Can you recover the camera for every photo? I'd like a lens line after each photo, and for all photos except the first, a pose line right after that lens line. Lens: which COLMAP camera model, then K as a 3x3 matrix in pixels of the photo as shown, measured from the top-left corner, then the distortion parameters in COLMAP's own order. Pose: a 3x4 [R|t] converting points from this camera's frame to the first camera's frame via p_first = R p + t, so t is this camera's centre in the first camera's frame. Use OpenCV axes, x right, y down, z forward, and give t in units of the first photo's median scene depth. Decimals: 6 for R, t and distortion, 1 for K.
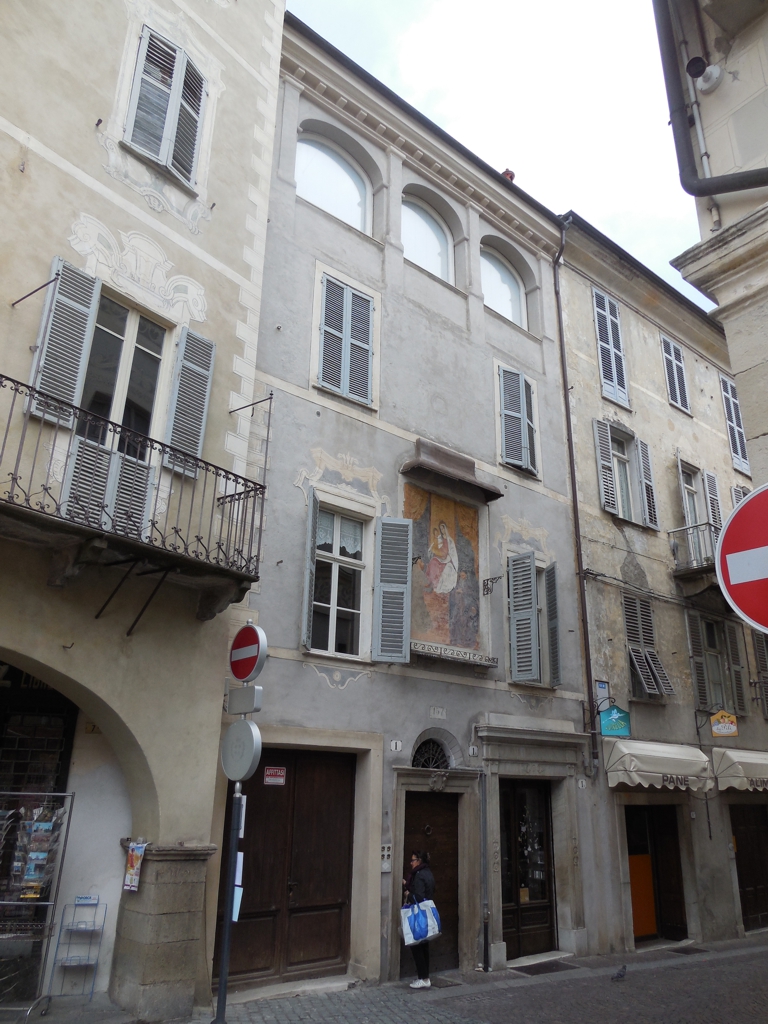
lens RADIAL K [[730.9, 0, 377.4], [0, 730.9, 527.5], [0, 0, 1]] dist [-0.016059, 0.005334]
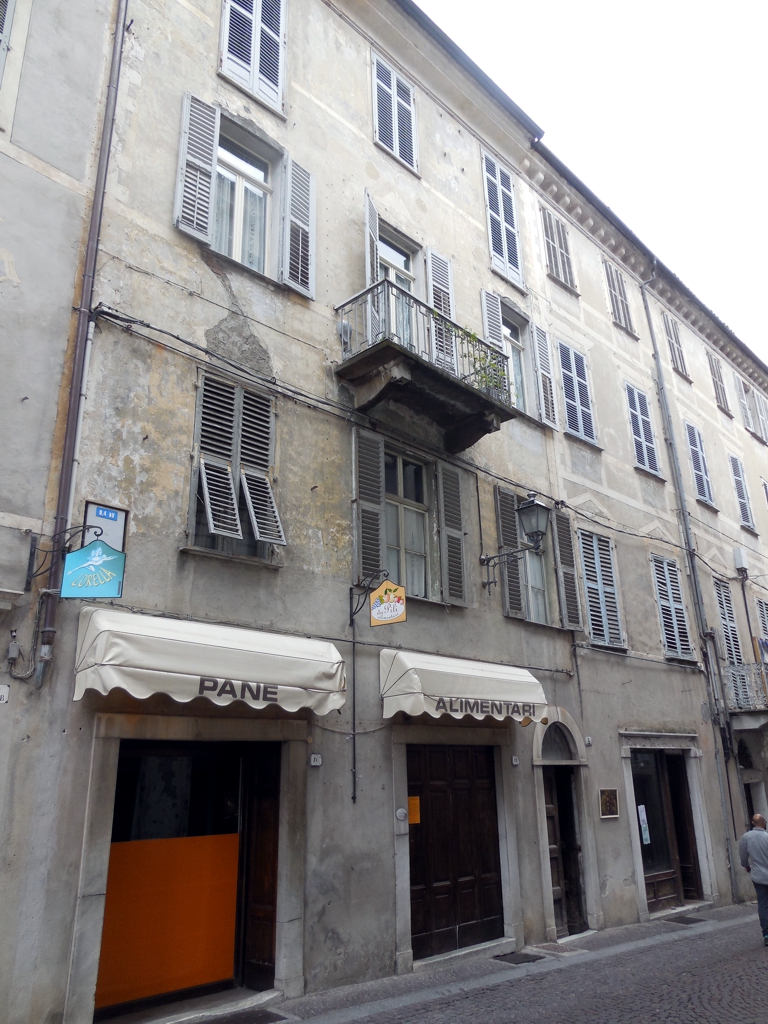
lens RADIAL K [[730.9, 0, 369.4], [0, 730.9, 532.4], [0, 0, 1]] dist [-0.016059, 0.005334]
pose [[0.995237, -0.009526, 0.097019, 0.405174], [0.007645, 0.999776, 0.019745, 0.202118], [-0.097185, -0.018909, 0.995087, 0.426438]]
